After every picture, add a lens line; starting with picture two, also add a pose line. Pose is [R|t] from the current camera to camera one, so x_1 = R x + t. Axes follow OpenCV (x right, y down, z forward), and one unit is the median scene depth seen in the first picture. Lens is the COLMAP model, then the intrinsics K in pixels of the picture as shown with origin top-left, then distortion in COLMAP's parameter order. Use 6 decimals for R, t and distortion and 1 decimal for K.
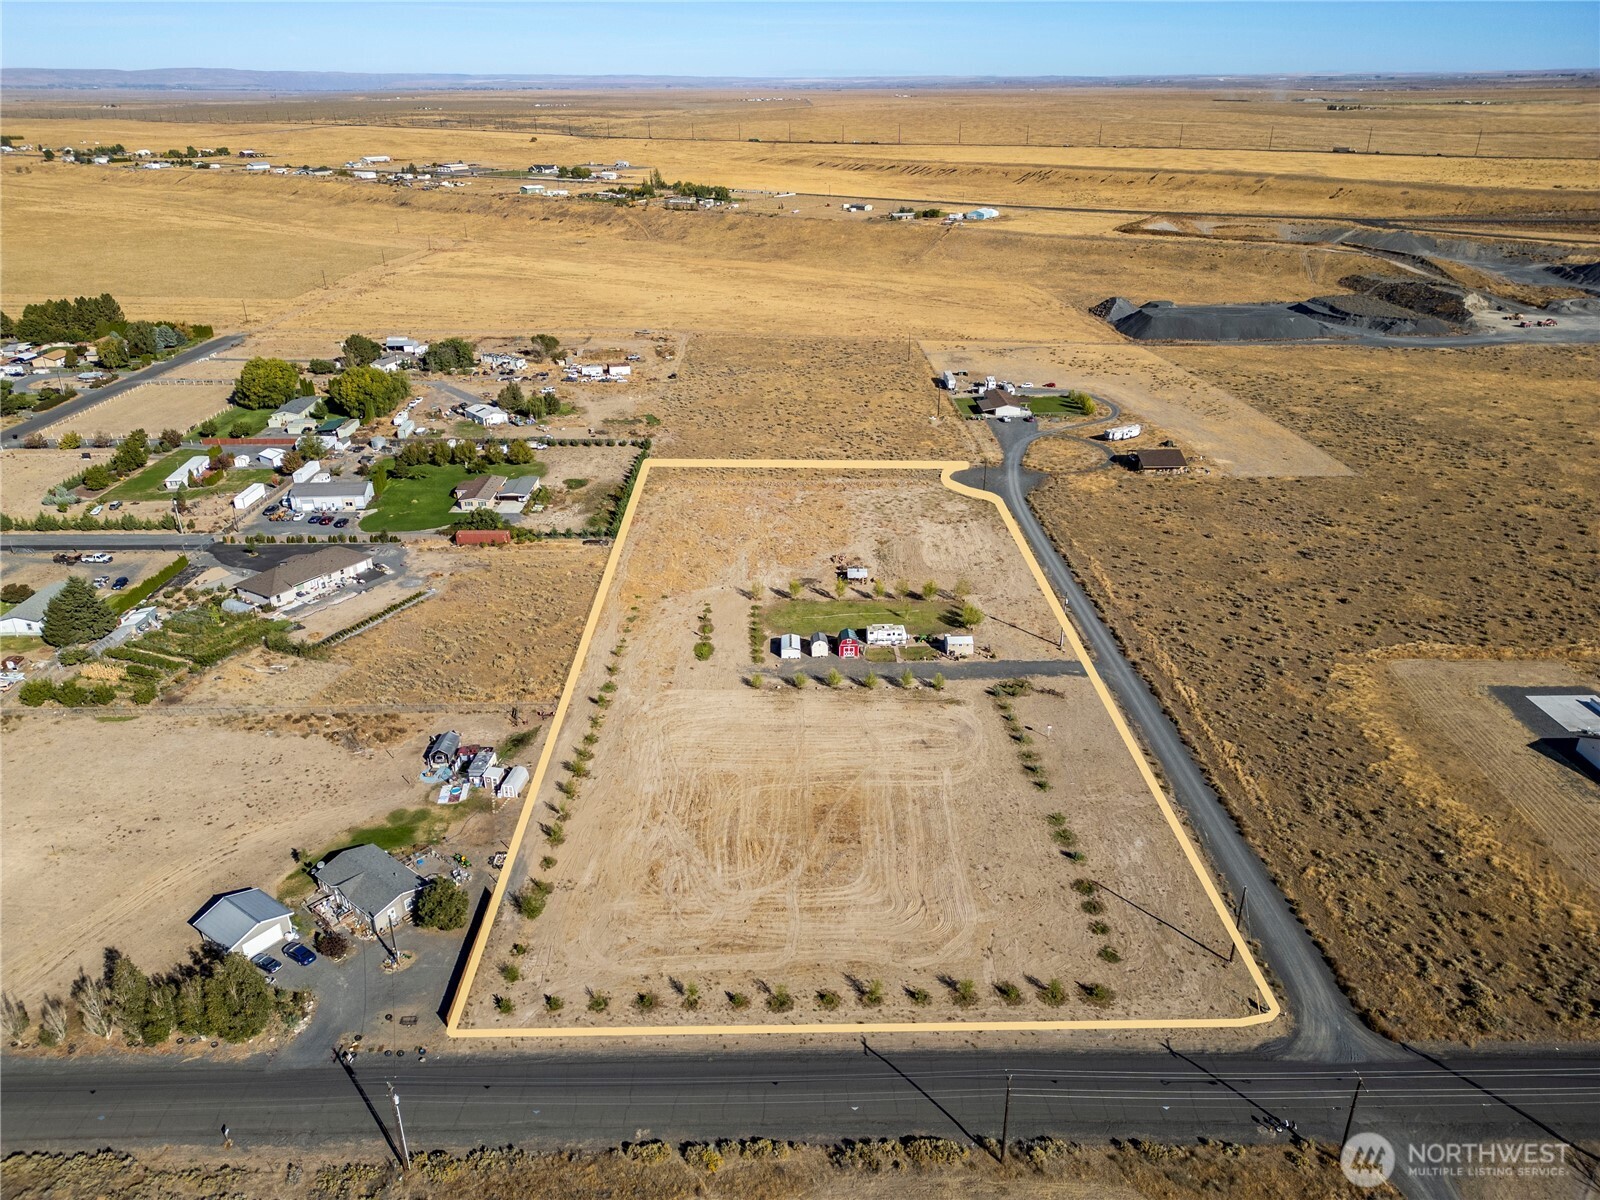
lens RADIAL K [[1111.5, 0, 796.8], [0, 1111.5, 600.1], [0, 0, 1]] dist [0.081763, -0.085918]
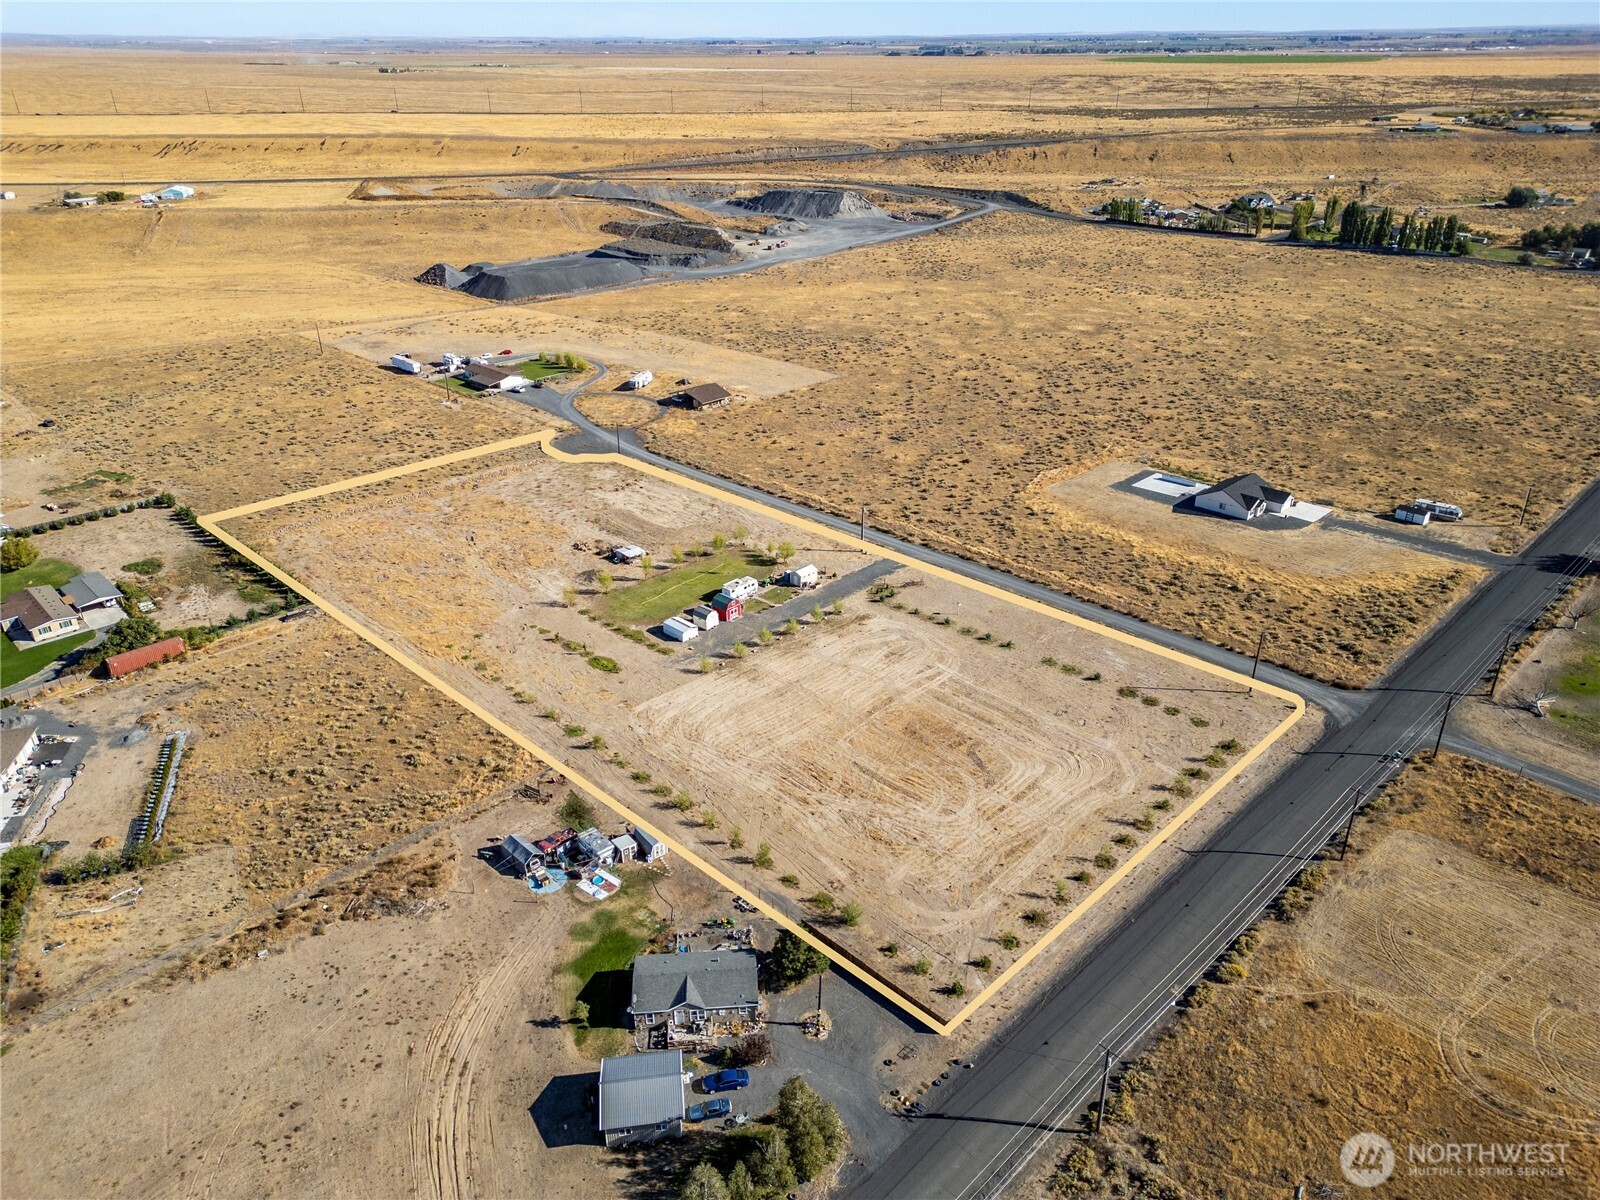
lens RADIAL K [[1111.5, 0, 796.8], [0, 1111.5, 600.1], [0, 0, 1]] dist [0.081763, -0.085918]
pose [[0.718320, -0.308479, 0.623584, -0.434206], [0.291832, 0.947258, 0.132429, -0.065940], [-0.631547, 0.086855, 0.770458, 0.152290]]
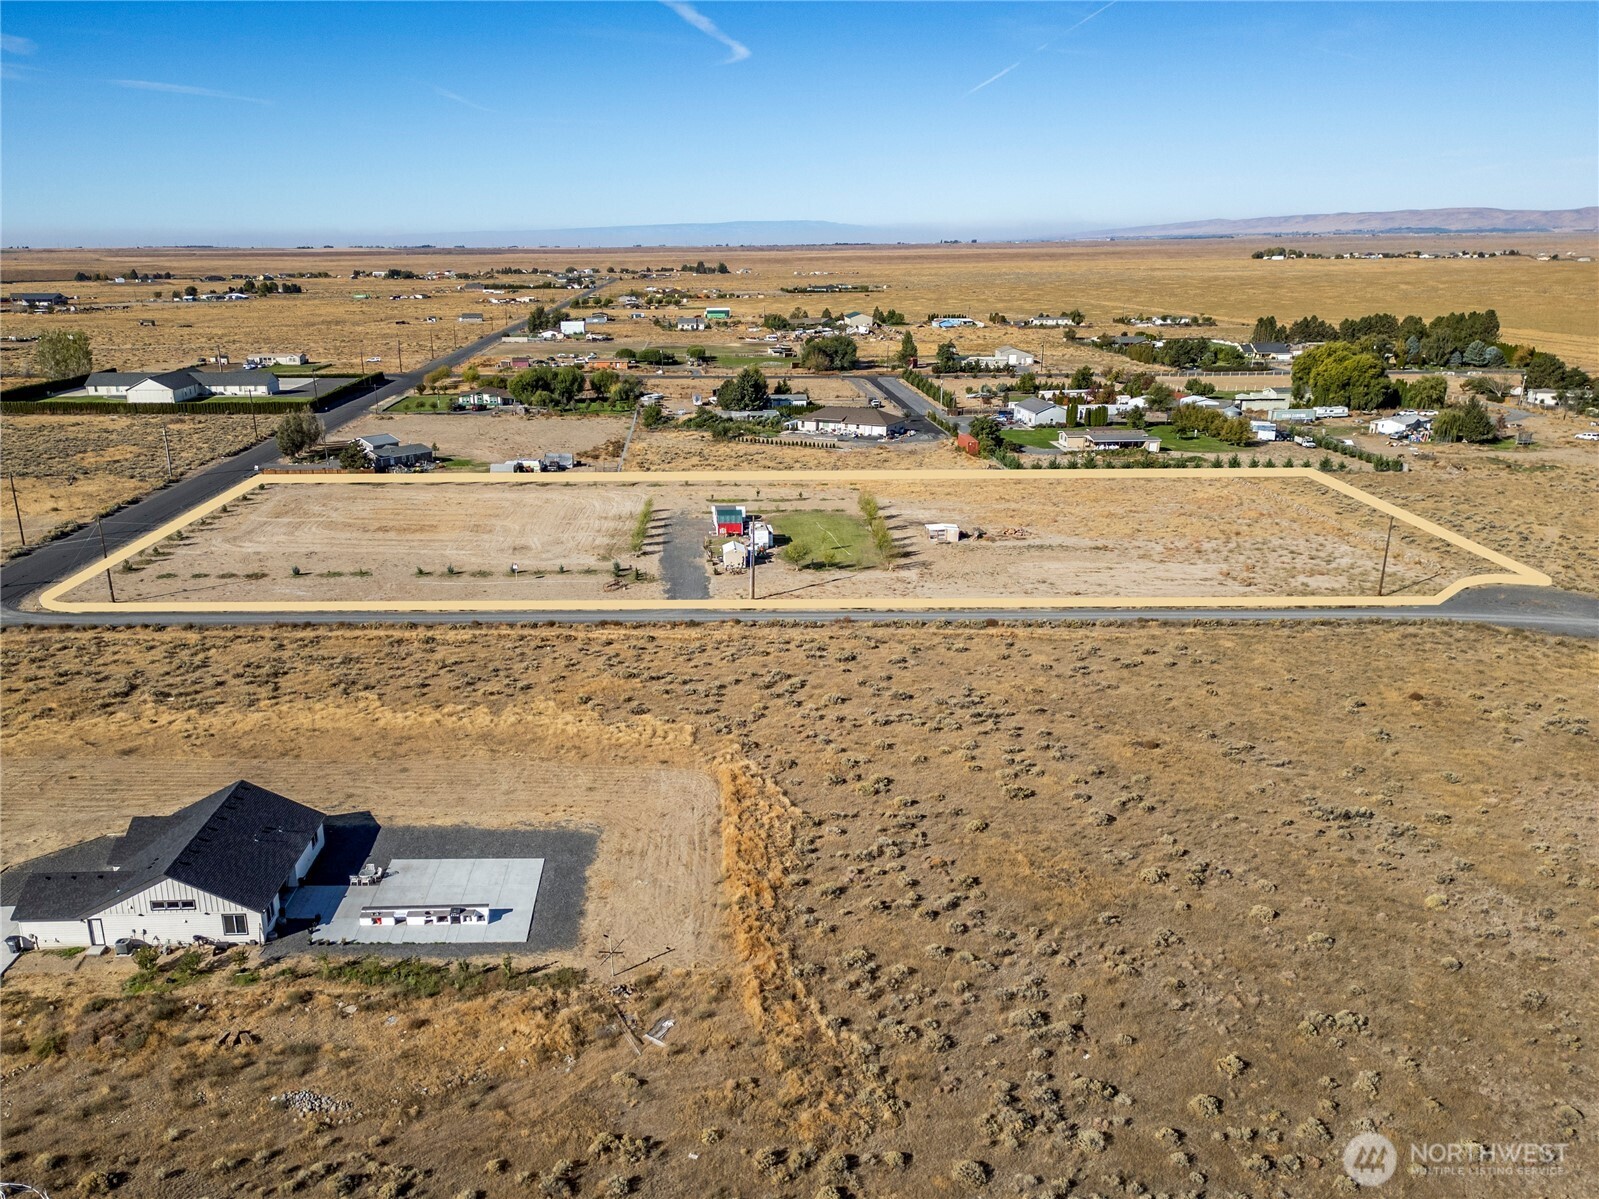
lens RADIAL K [[1238.2, 0, 711.2], [0, 1238.2, 655.7], [0, 0, 1]] dist [0.073935, -0.052999]
pose [[0.007657, 0.319807, -0.947452, 0.826438], [-0.411015, 0.864751, 0.288570, -0.120245], [0.911597, 0.387207, 0.138067, 0.729852]]
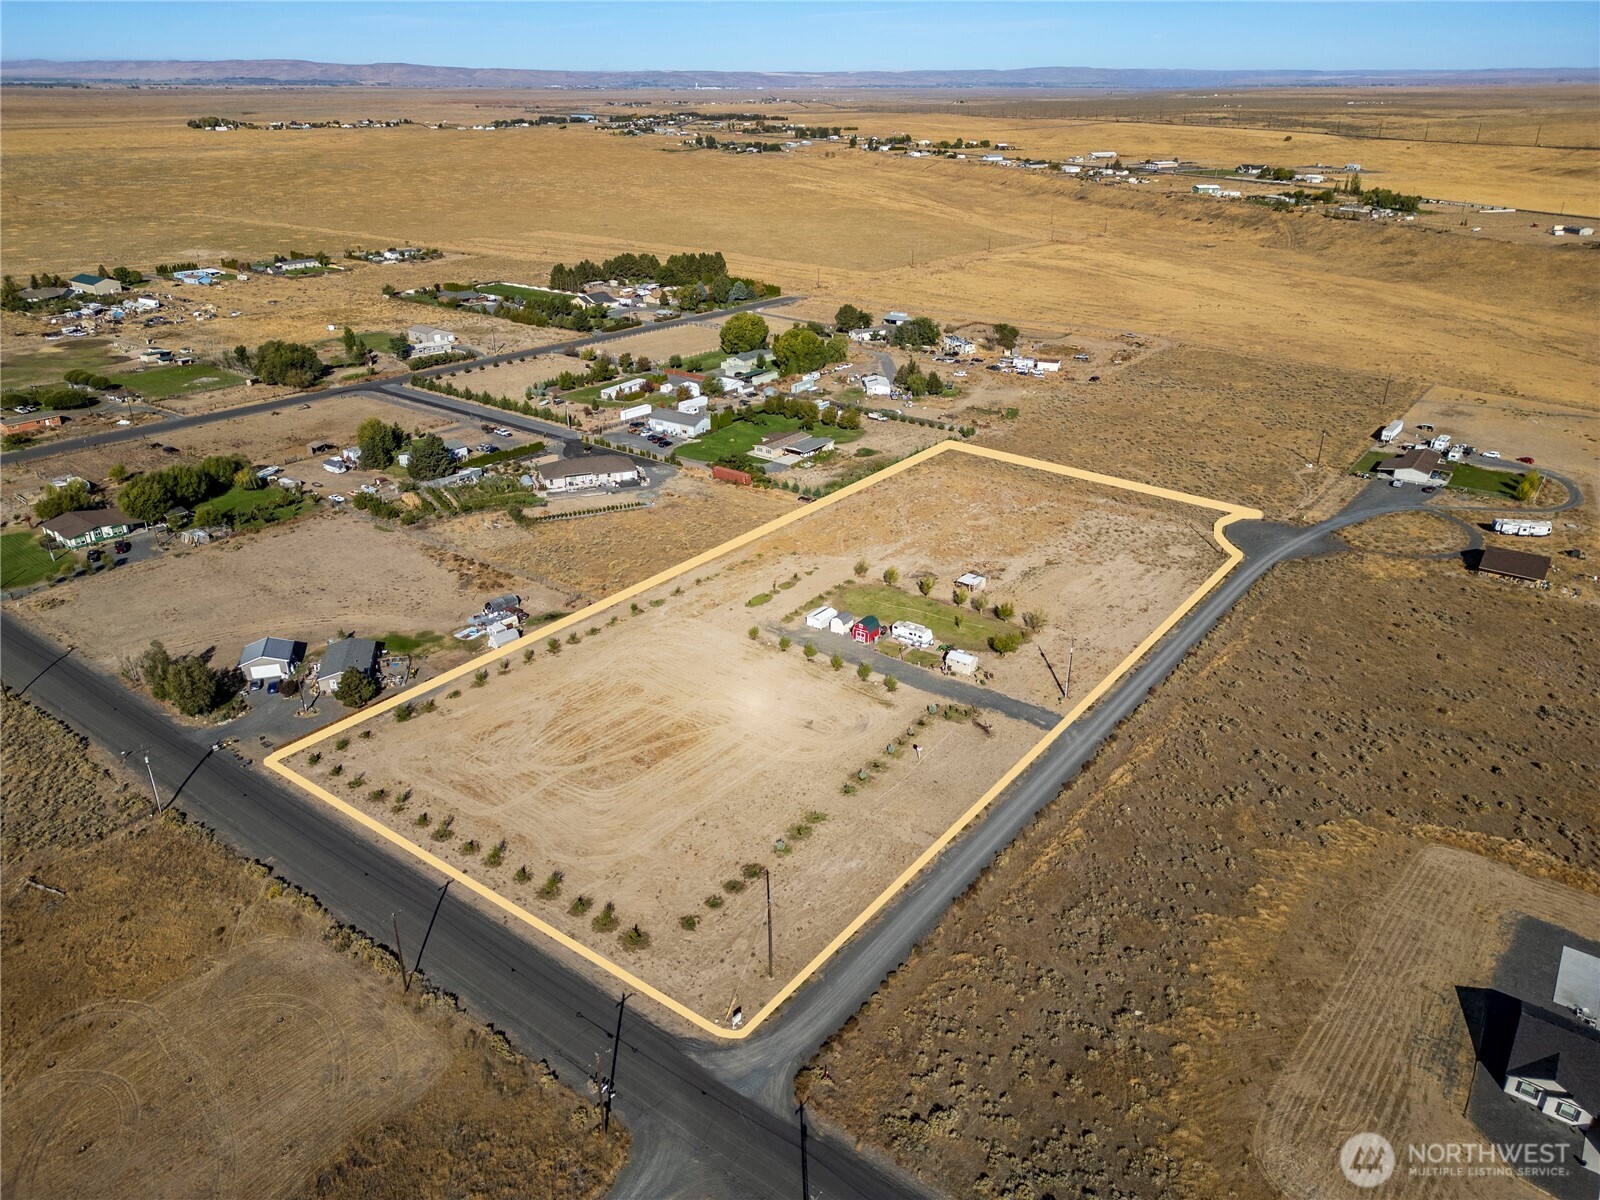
lens RADIAL K [[1111.5, 0, 796.8], [0, 1111.5, 600.1], [0, 0, 1]] dist [0.081763, -0.085918]
pose [[0.792276, 0.261228, -0.551416, 0.453861], [-0.260050, 0.962095, 0.082143, -0.044740], [0.551972, 0.078316, 0.830177, 0.088585]]
